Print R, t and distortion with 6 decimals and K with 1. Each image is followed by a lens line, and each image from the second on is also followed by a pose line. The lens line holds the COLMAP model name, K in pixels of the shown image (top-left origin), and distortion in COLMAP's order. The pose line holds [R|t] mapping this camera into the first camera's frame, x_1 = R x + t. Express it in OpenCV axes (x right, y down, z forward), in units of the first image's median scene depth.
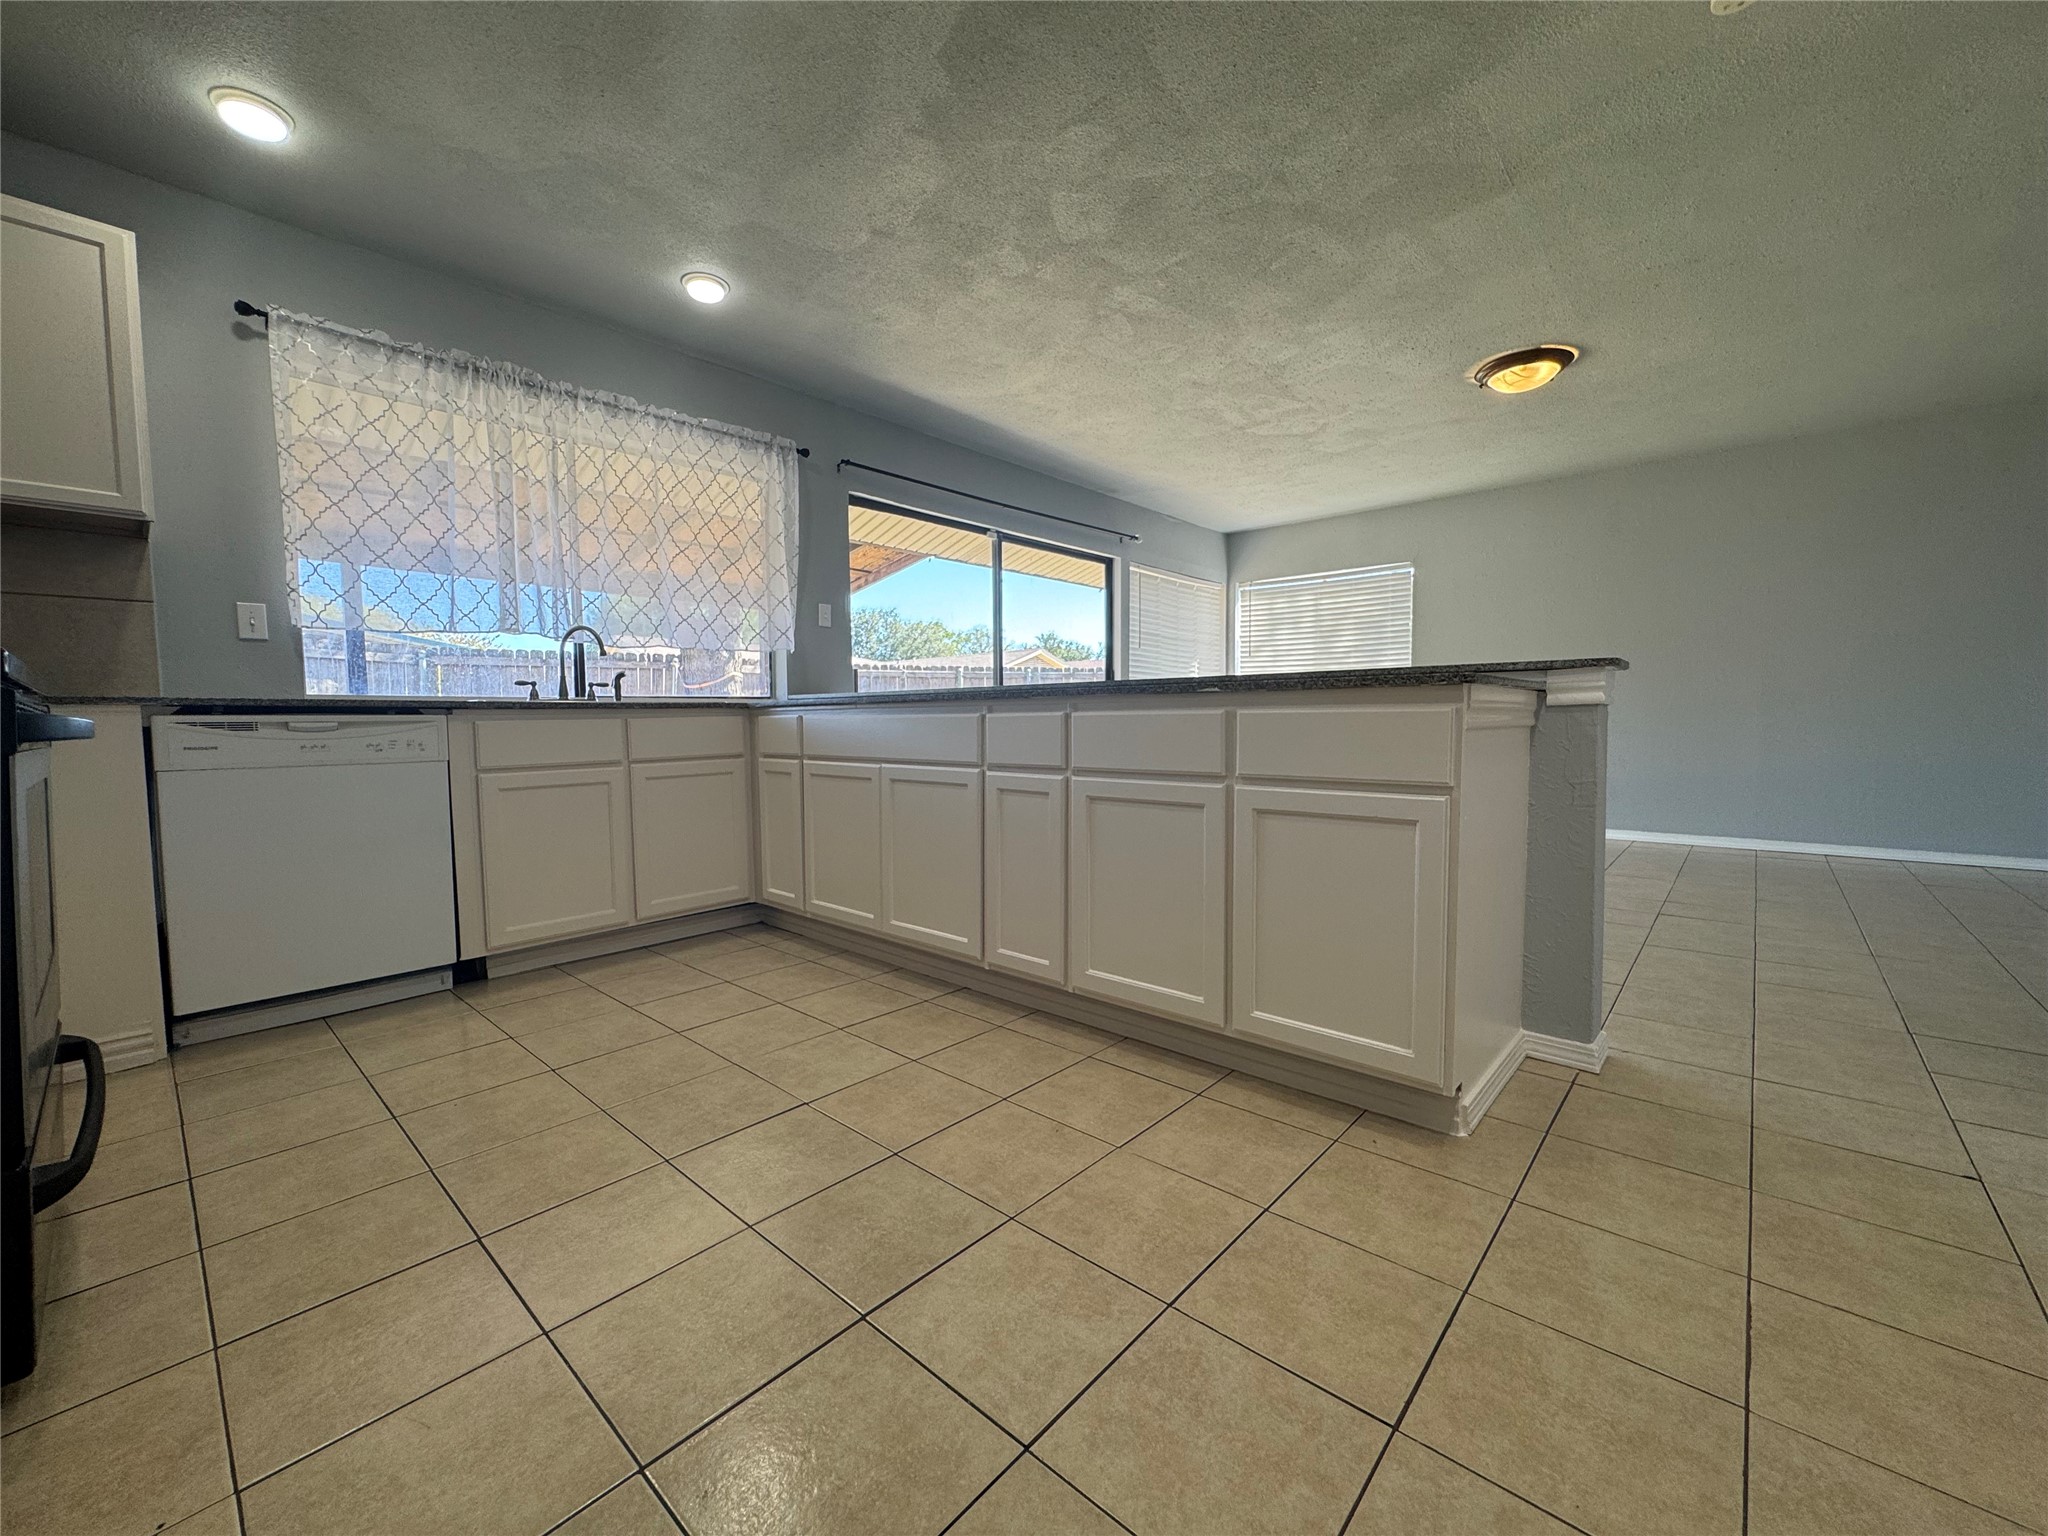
lens RADIAL K [[820.4, 0, 1026.5], [0, 820.4, 764.2], [0, 0, 1]] dist [-0.002957, 0.000345]
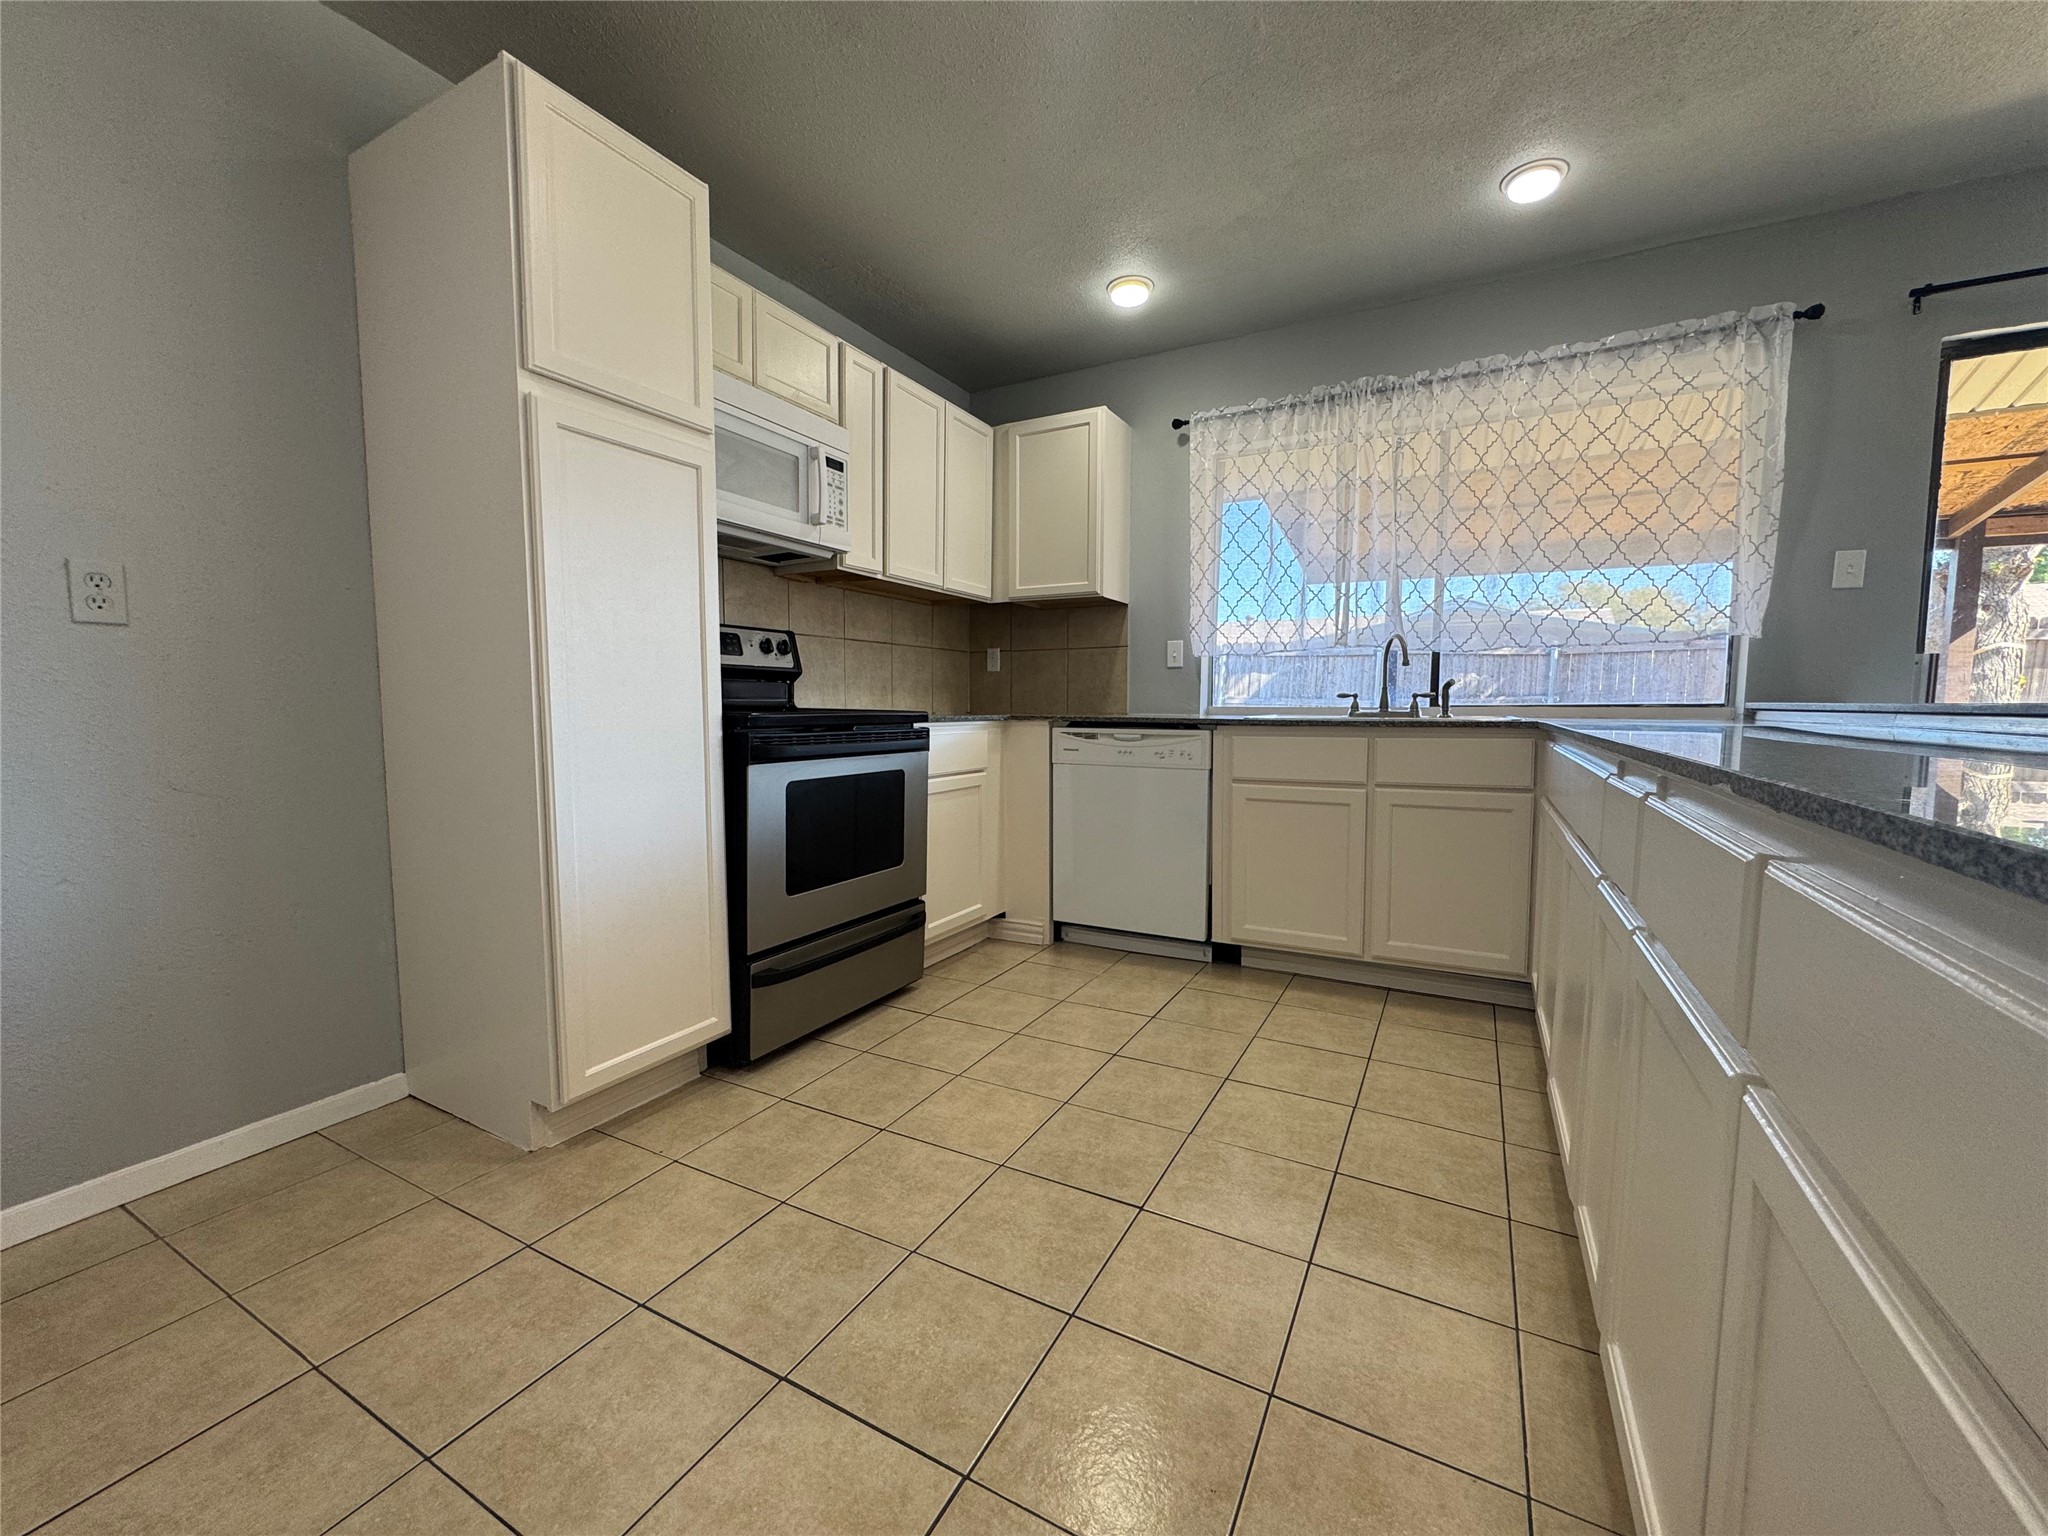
lens RADIAL K [[820.4, 0, 1022.3], [0, 820.4, 766.4], [0, 0, 1]] dist [-0.002957, 0.000345]
pose [[0.231399, 0.085214, -0.969120, 0.328292], [-0.057656, 0.995607, 0.073777, -0.072045], [0.971149, 0.038804, 0.235296, 0.424116]]
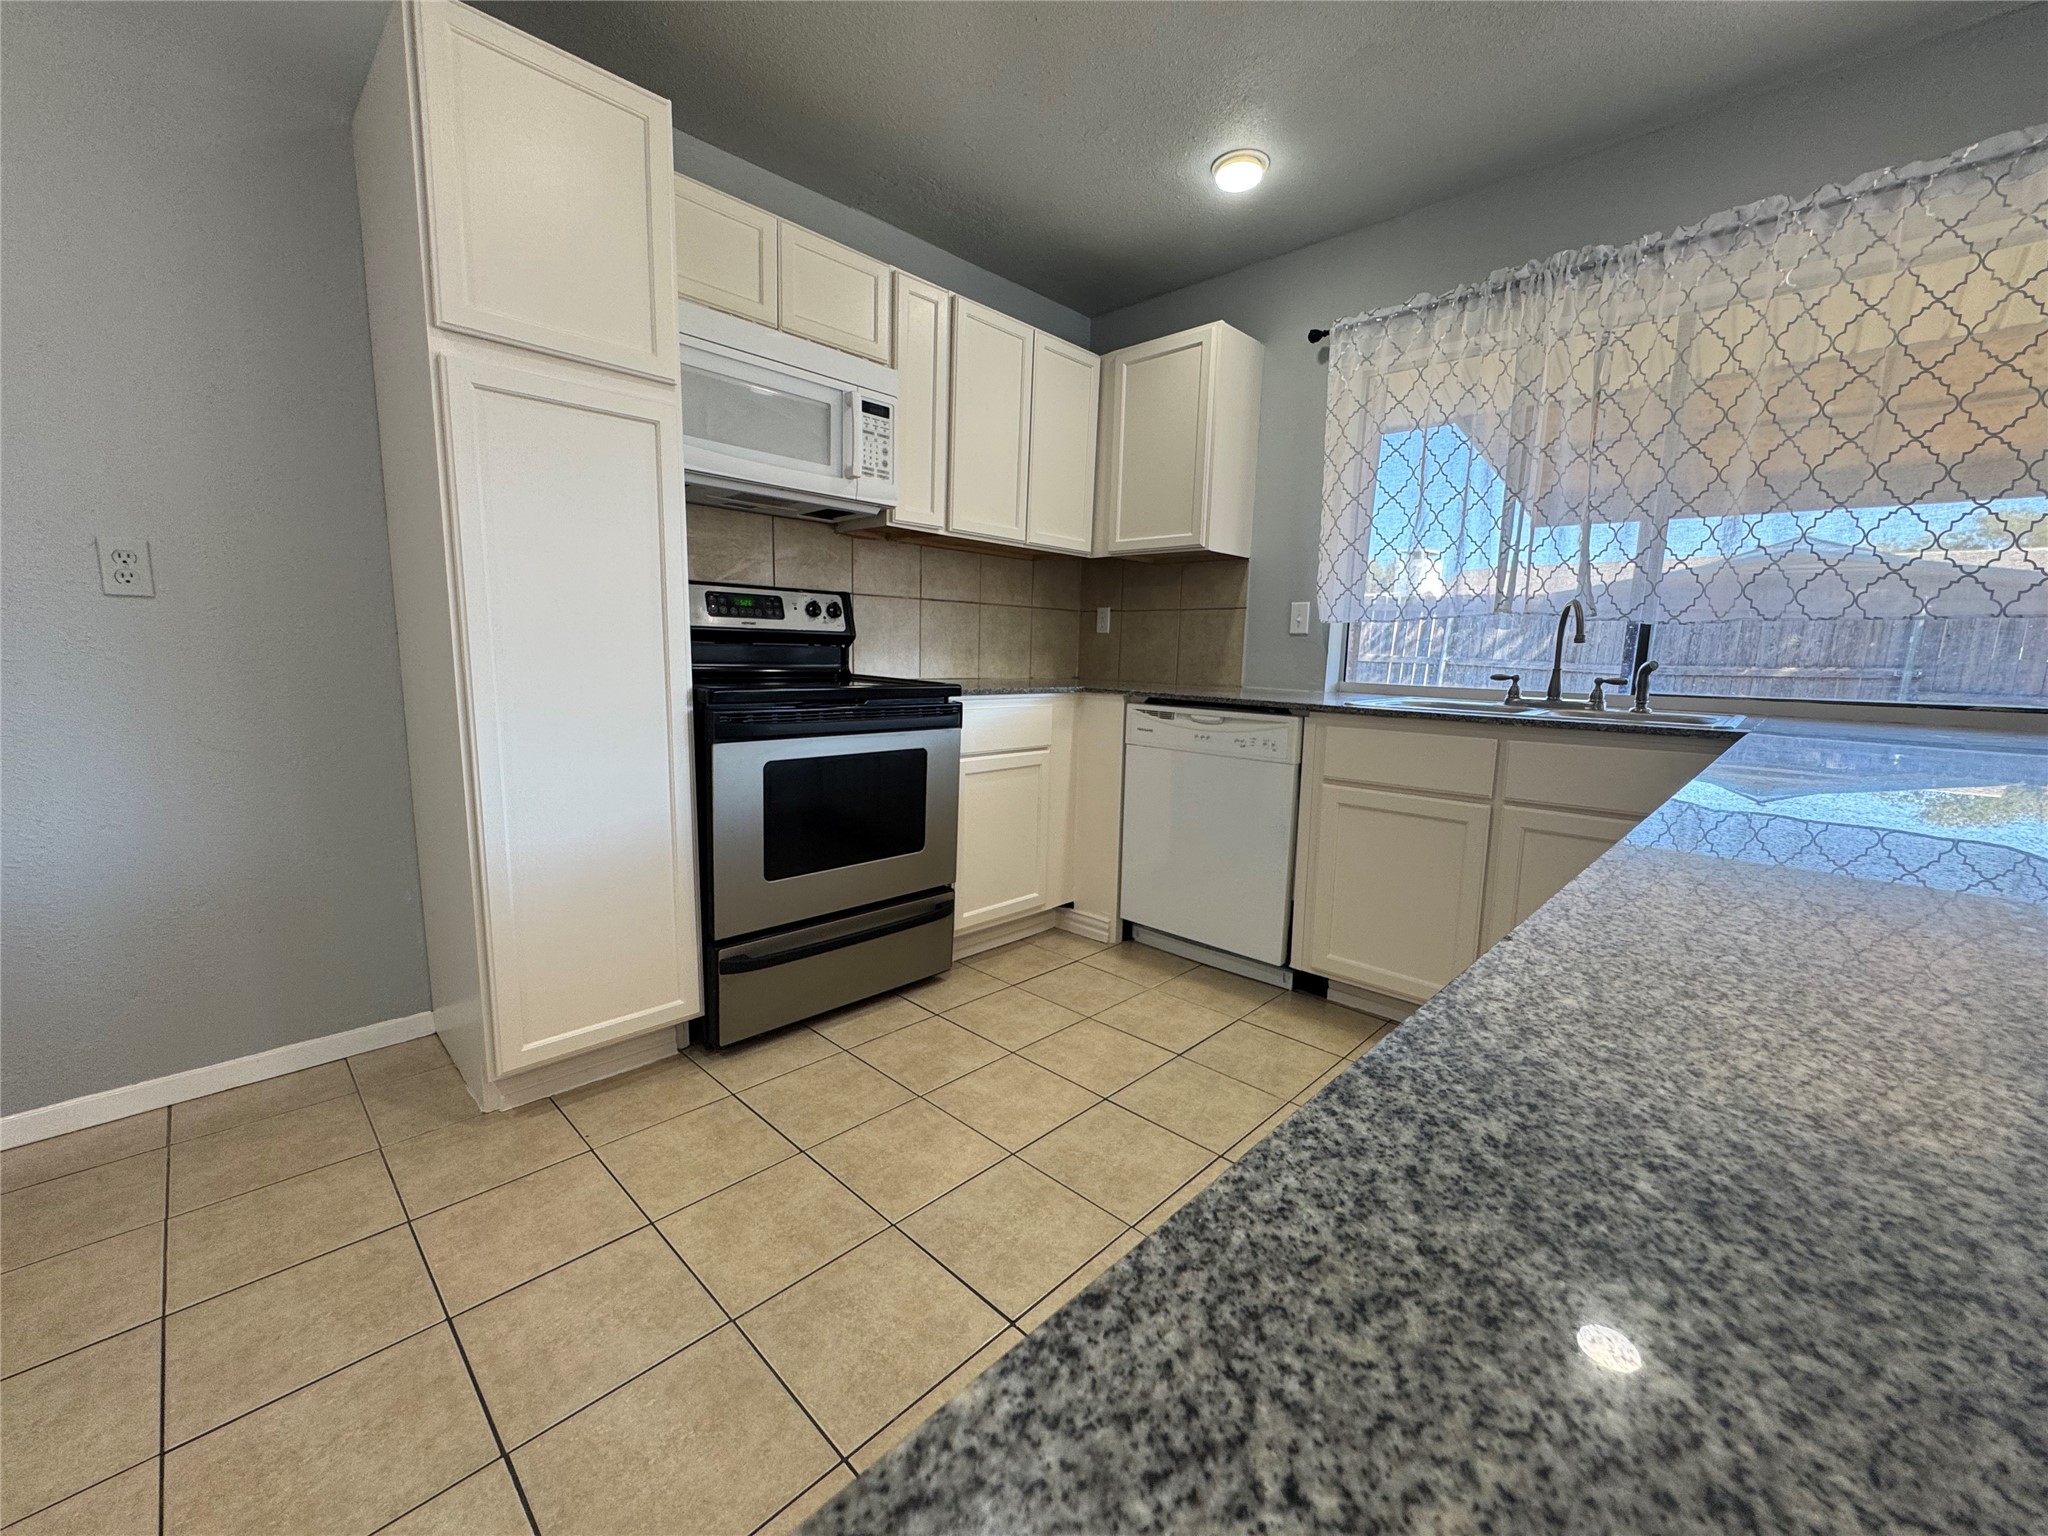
lens RADIAL K [[820.4, 0, 1022.4], [0, 820.4, 768.3], [0, 0, 1]] dist [-0.002957, 0.000345]
pose [[-0.040153, 0.154812, -0.987128, 0.235089], [-0.078936, 0.984345, 0.157587, -0.114475], [0.996071, 0.084248, -0.027304, 0.640135]]
